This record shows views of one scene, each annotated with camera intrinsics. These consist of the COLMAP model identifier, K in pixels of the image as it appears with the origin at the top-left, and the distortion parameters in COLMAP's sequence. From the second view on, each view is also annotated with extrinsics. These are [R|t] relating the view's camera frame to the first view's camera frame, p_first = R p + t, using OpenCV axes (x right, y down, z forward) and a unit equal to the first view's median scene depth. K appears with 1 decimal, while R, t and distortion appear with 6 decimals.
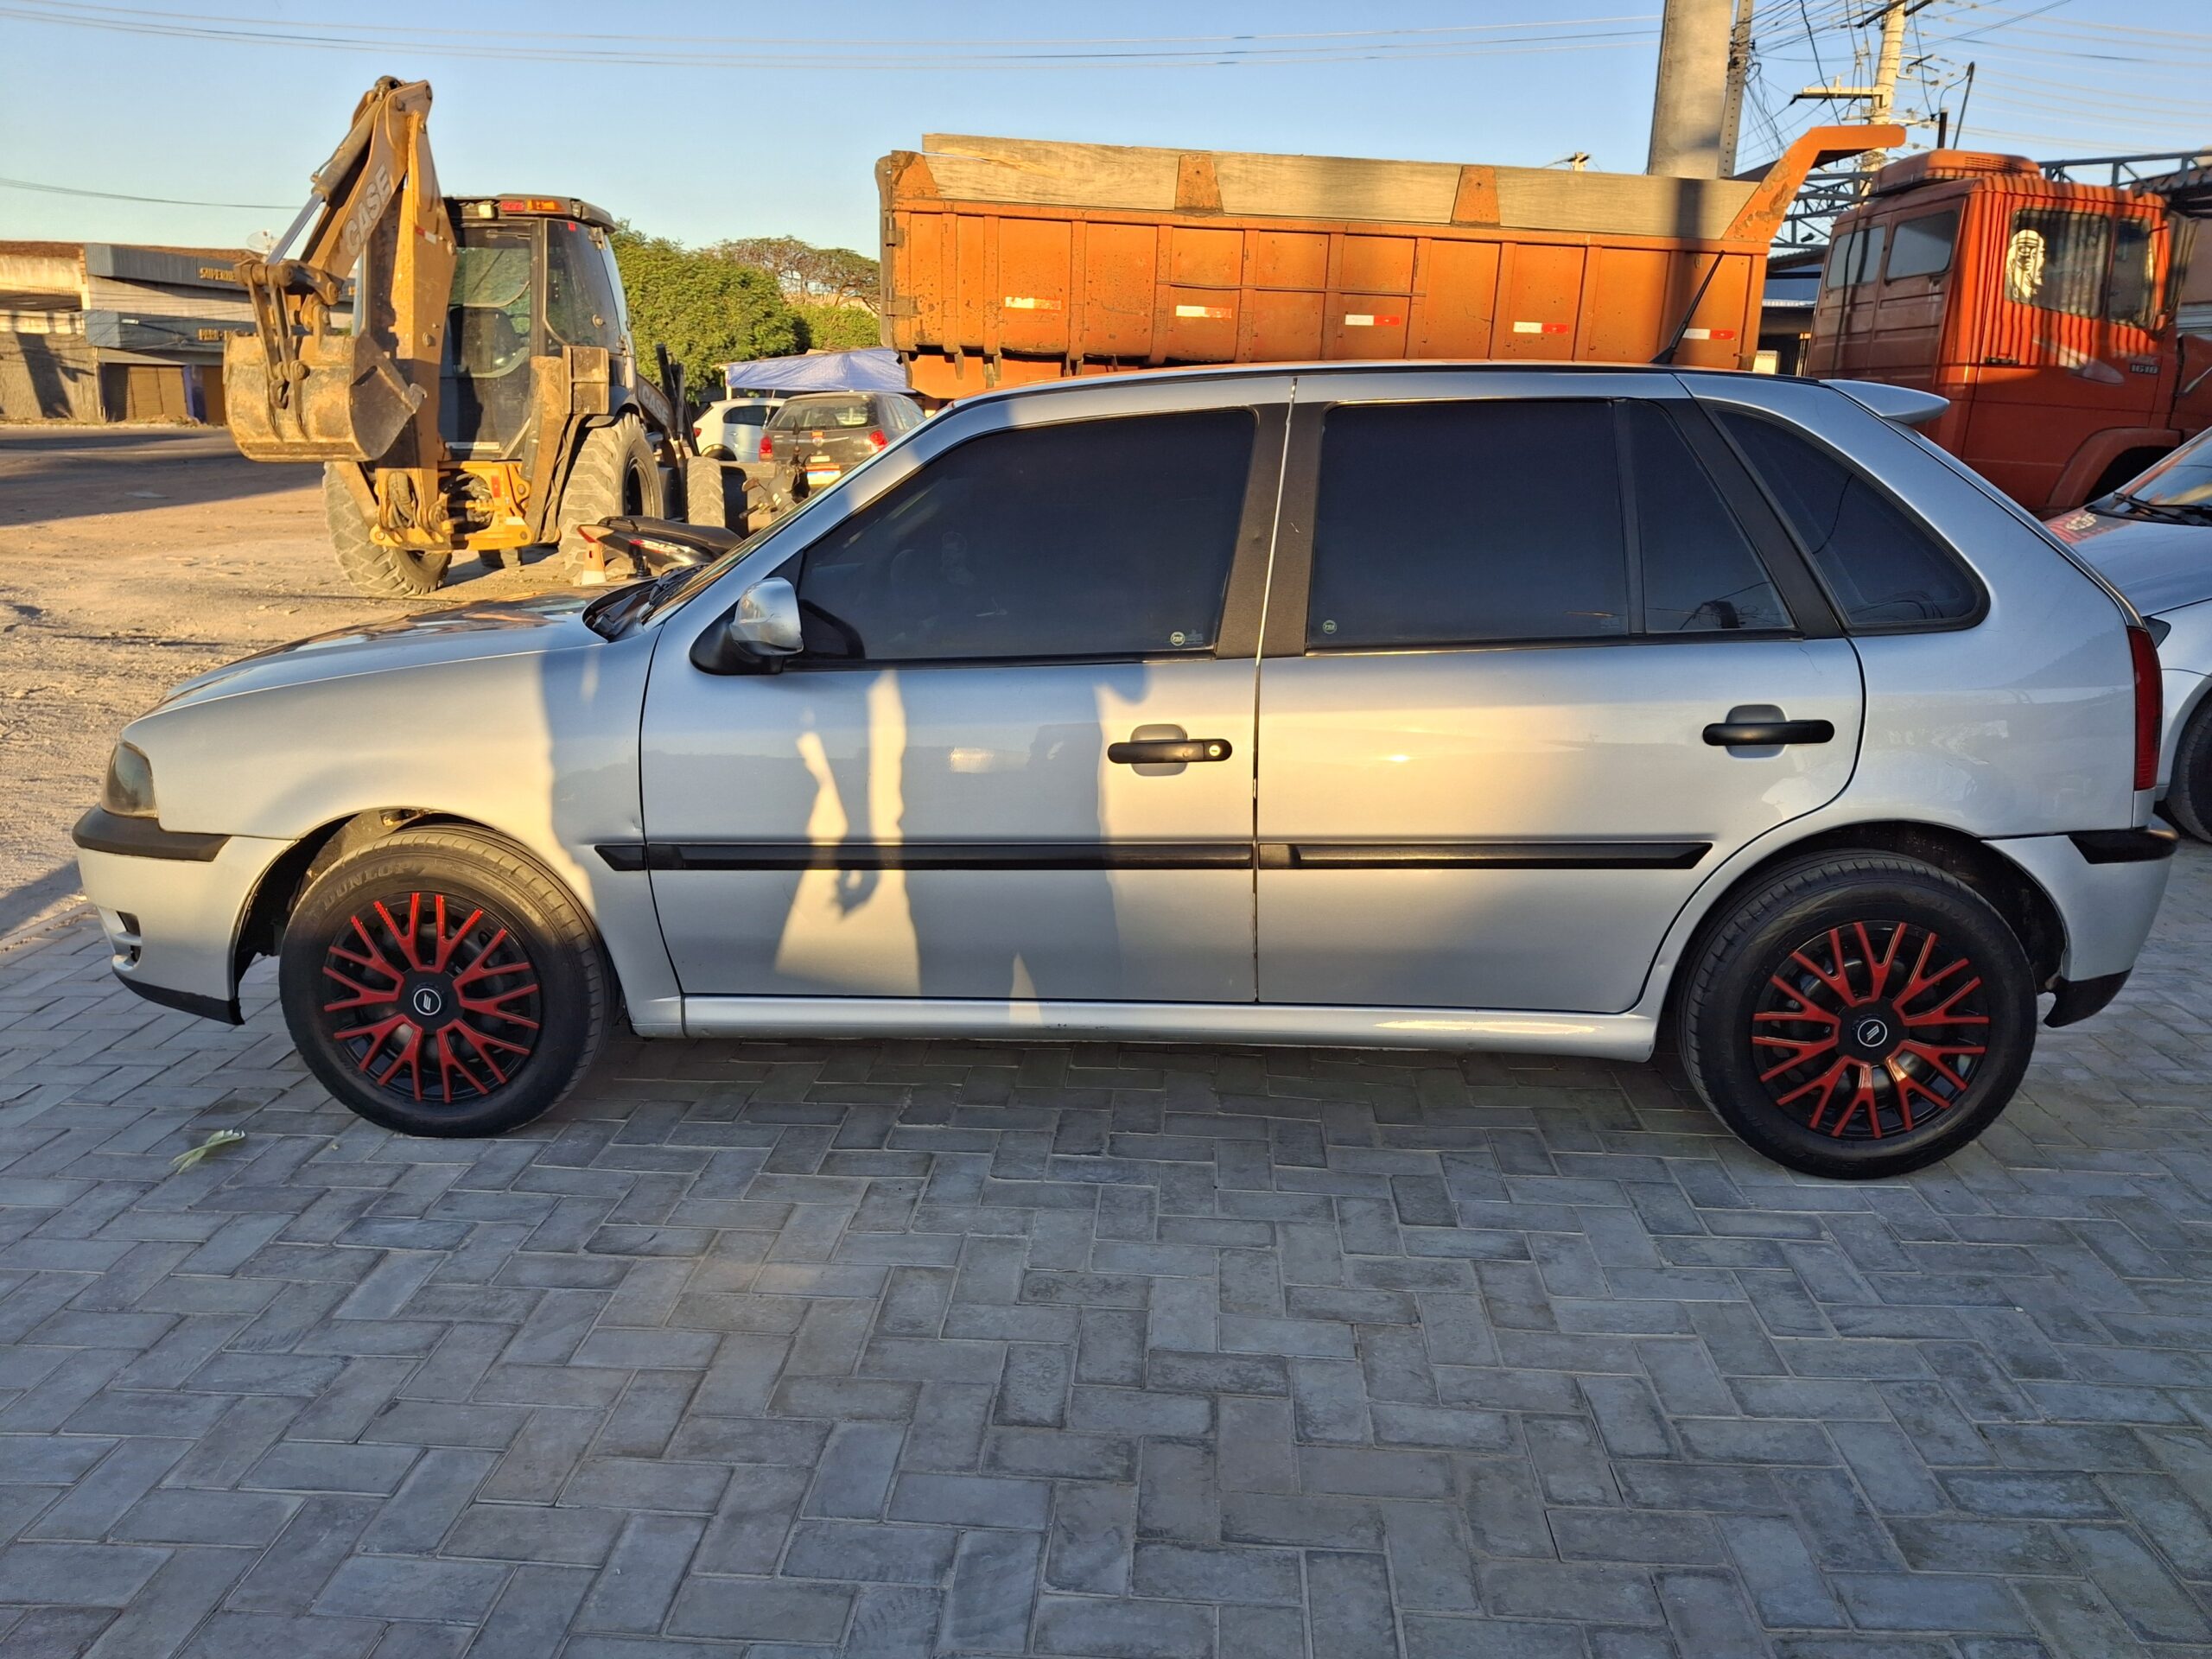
lens RADIAL K [[1621.2, 0, 1125.9], [0, 1621.2, 848.1], [0, 0, 1]] dist [0.060227, -0.125057]
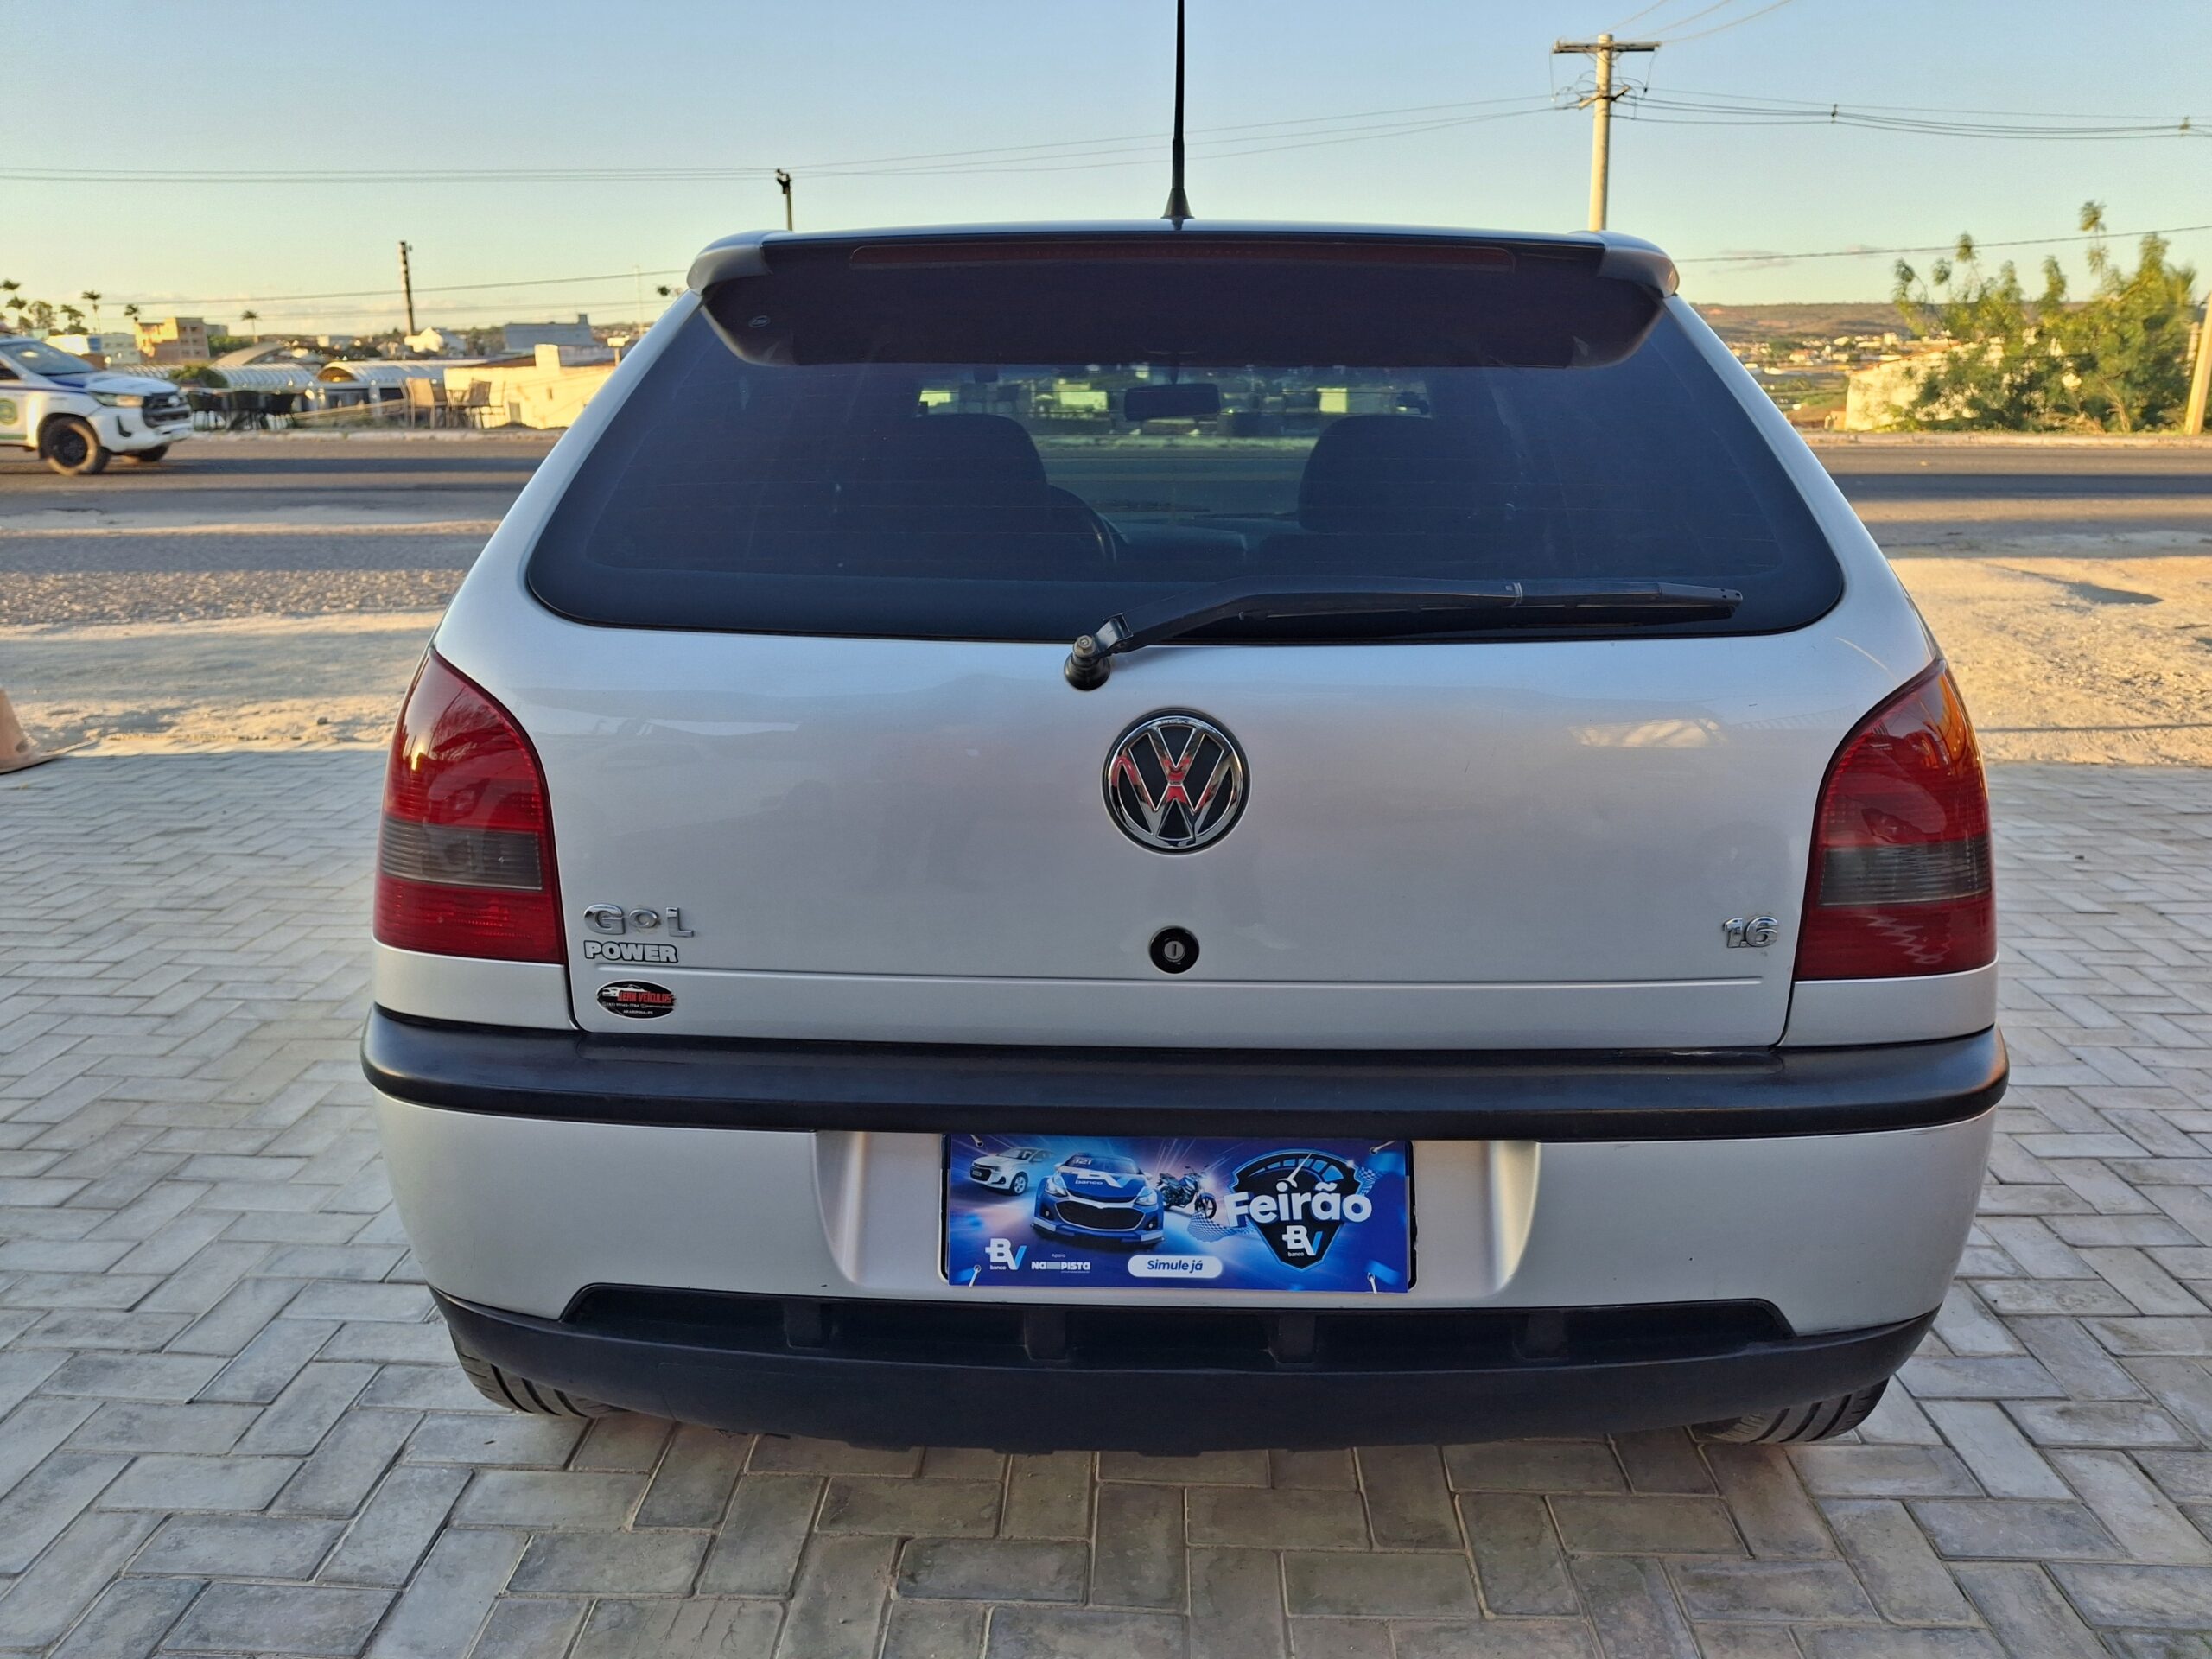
lens RADIAL K [[1637.0, 0, 1106.0], [0, 1637.0, 829.5], [0, 0, 1]] dist [0.068752, -0.132852]
pose [[0.024911, 0.234633, -0.971765, 1.111981], [-0.261122, 0.939847, 0.220233, -0.243510], [0.964984, 0.248263, 0.084680, 1.122682]]
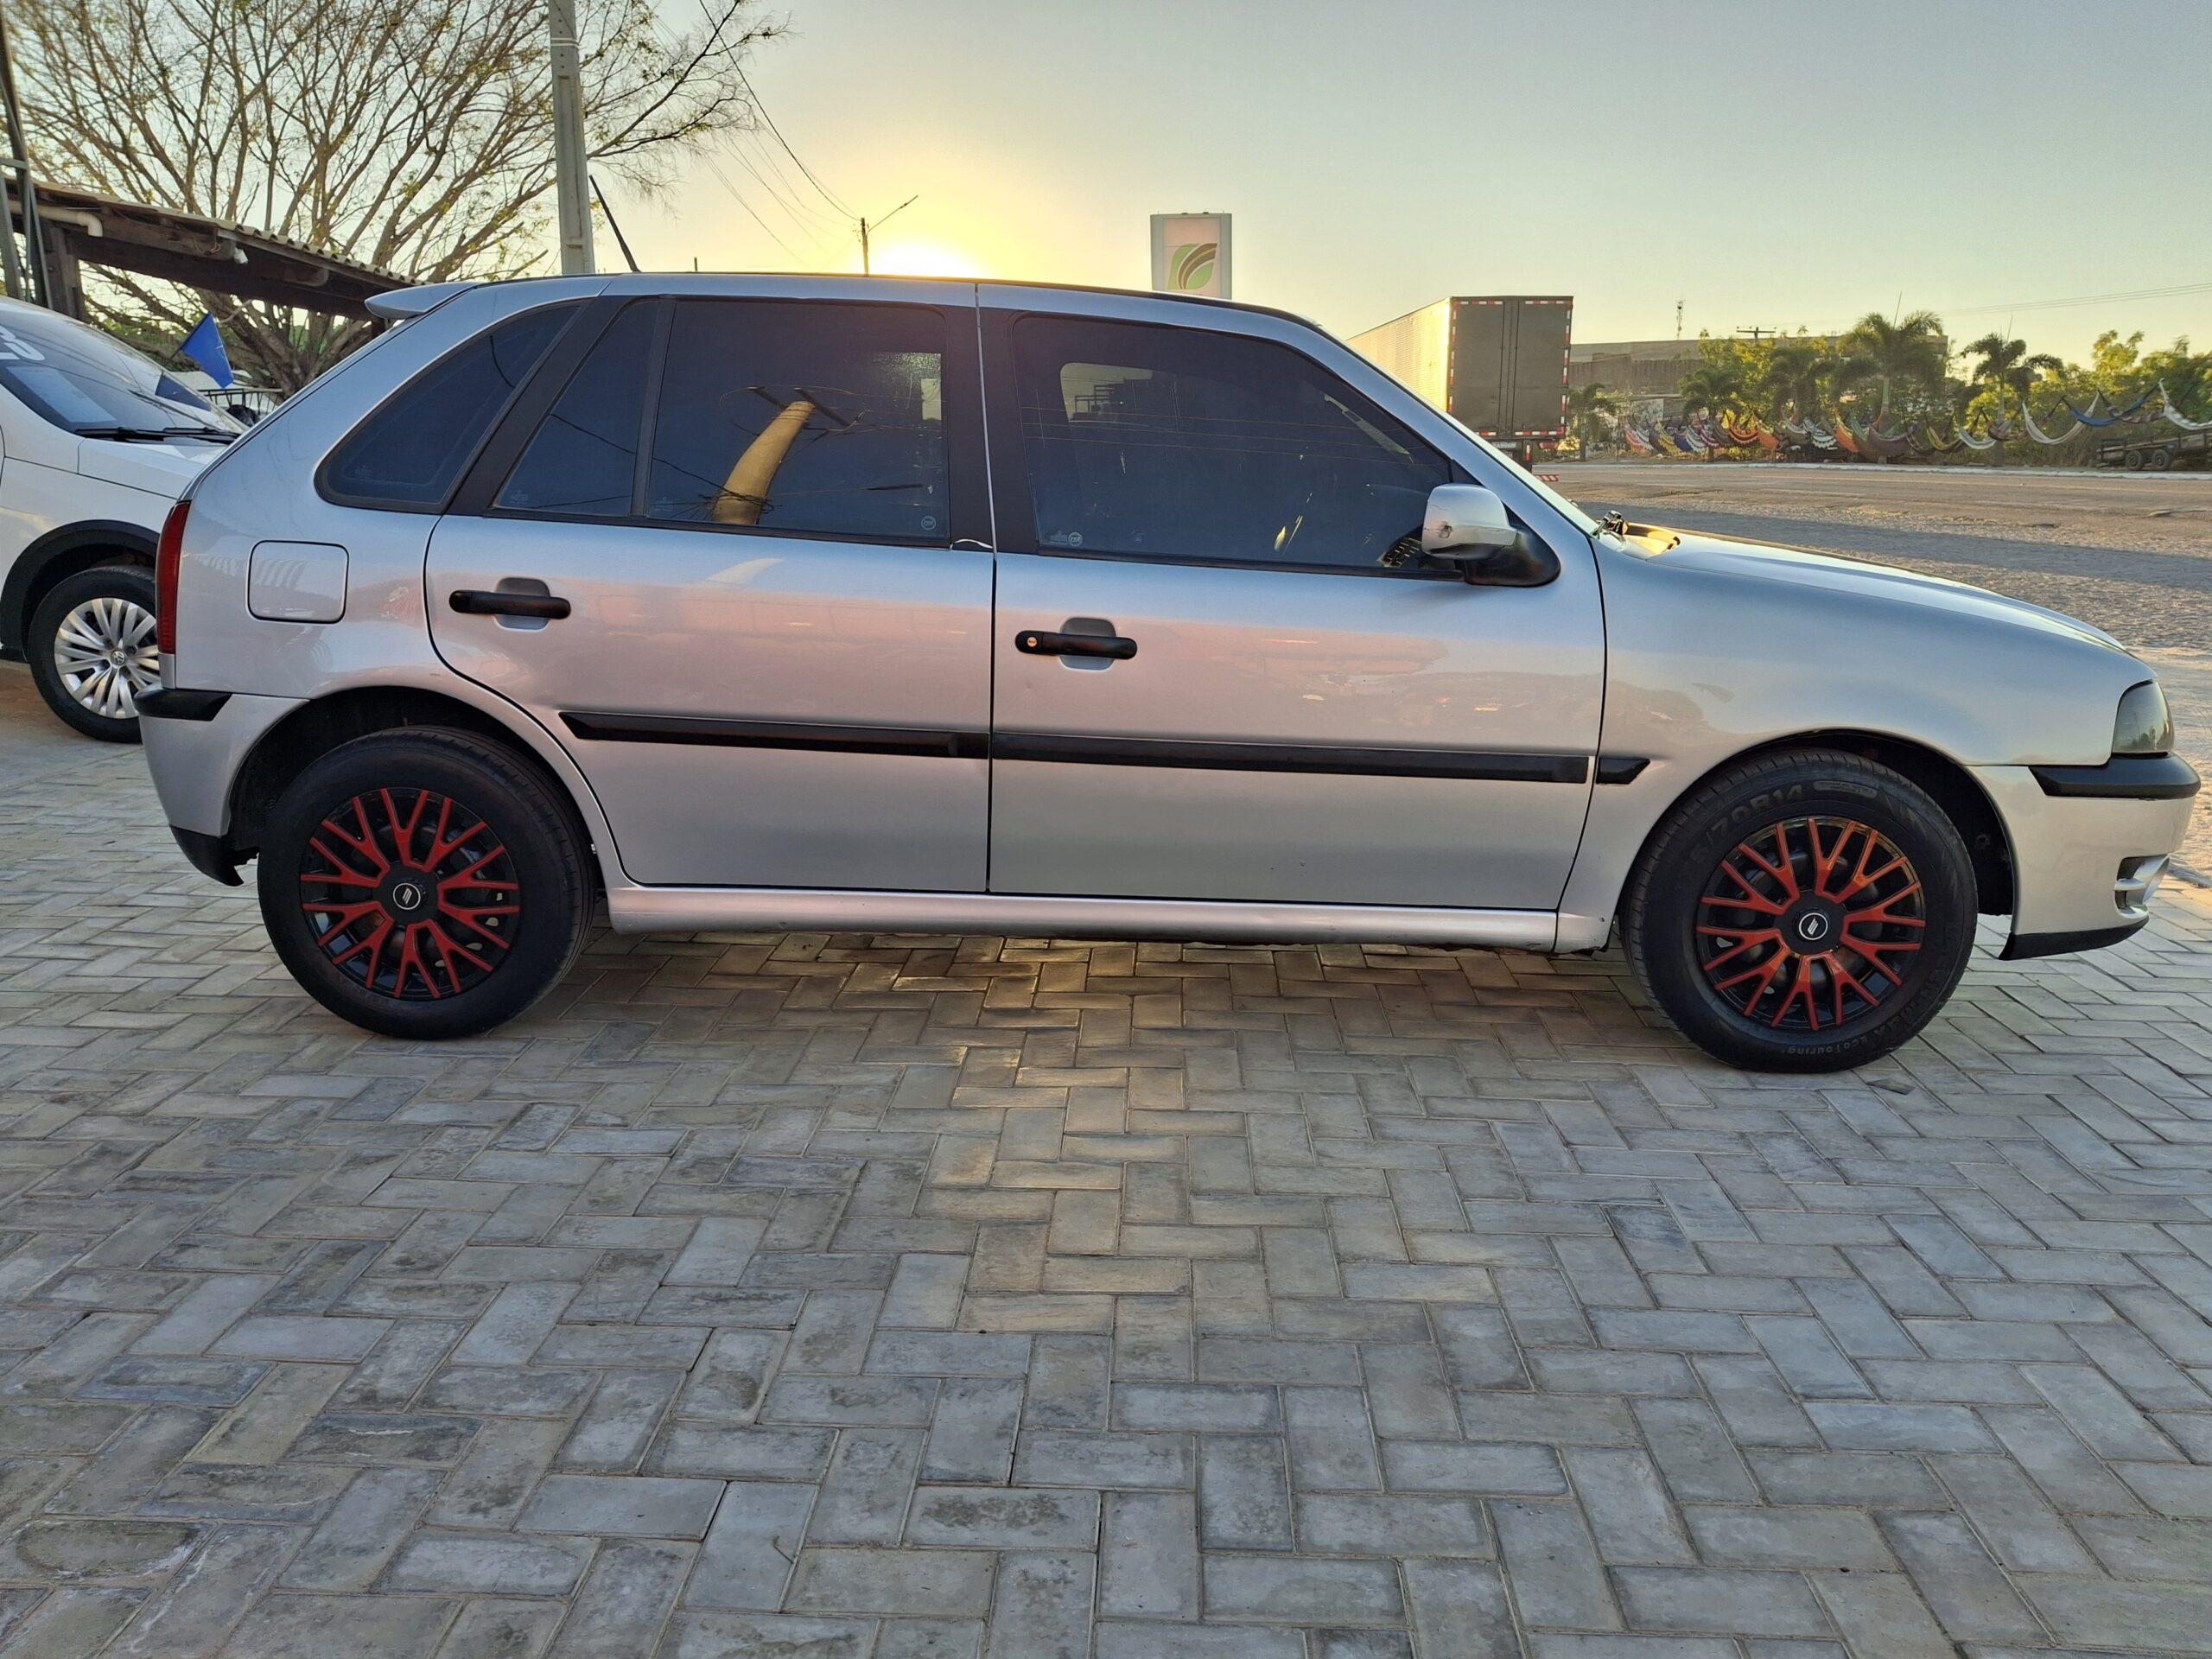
lens RADIAL K [[1652.4, 0, 1138.3], [0, 1652.4, 822.9], [0, 0, 1]] dist [0.070848, -0.125275]
pose [[-0.998968, -0.014341, -0.043100, 0.060129], [-0.032764, 0.884688, 0.465030, -0.576842], [0.031461, 0.465962, -0.884245, 2.435933]]
